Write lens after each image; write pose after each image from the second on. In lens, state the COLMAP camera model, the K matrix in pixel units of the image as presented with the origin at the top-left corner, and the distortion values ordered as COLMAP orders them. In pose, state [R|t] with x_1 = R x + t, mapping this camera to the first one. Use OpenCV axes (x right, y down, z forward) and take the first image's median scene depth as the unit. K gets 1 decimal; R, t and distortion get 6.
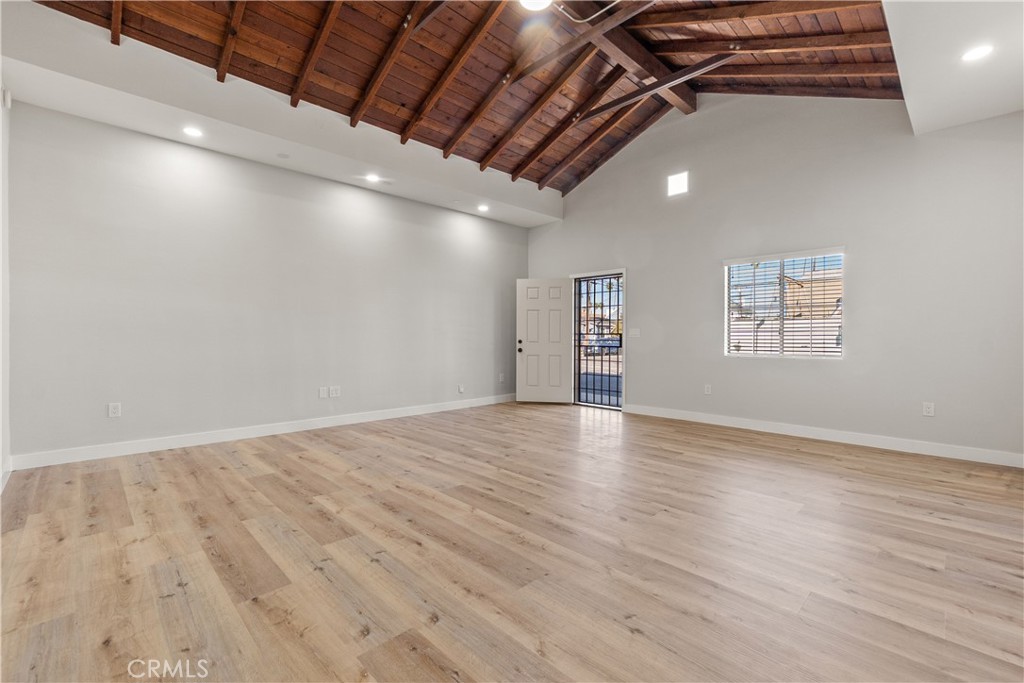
lens RADIAL K [[446.0, 0, 507.6], [0, 446.0, 335.9], [0, 0, 1]] dist [-0.001864, 0.000200]
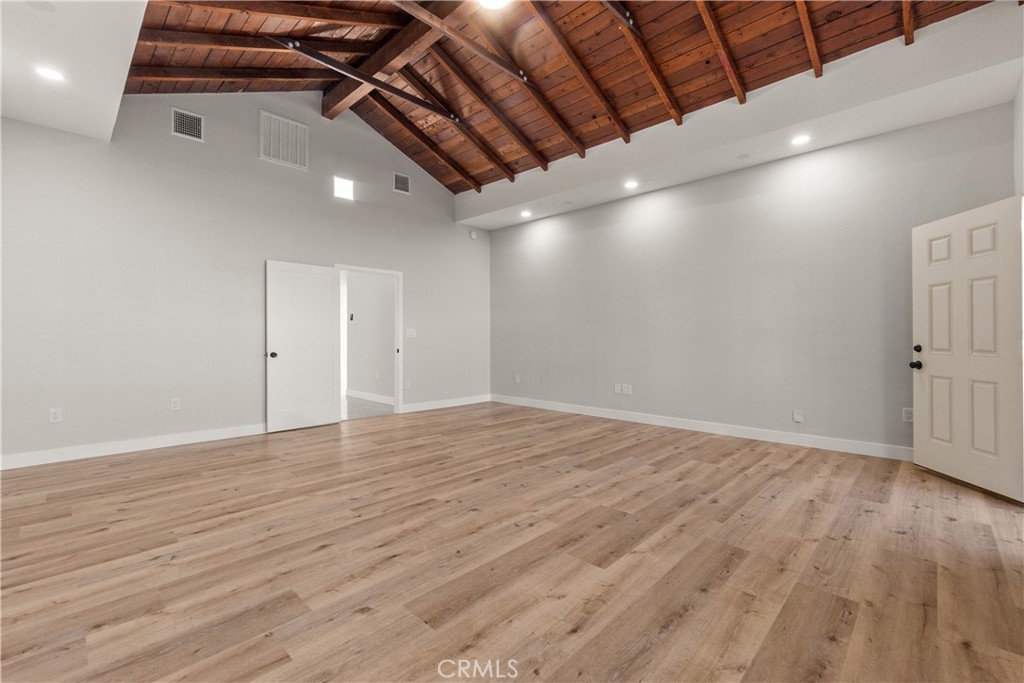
lens RADIAL K [[446.0, 0, 507.6], [0, 446.0, 335.9], [0, 0, 1]] dist [-0.001864, 0.000200]
pose [[0.015755, -0.007131, -0.999850, 1.094544], [0.003912, 0.999967, -0.007070, -0.000281], [0.999868, -0.003800, 0.015782, 1.064974]]
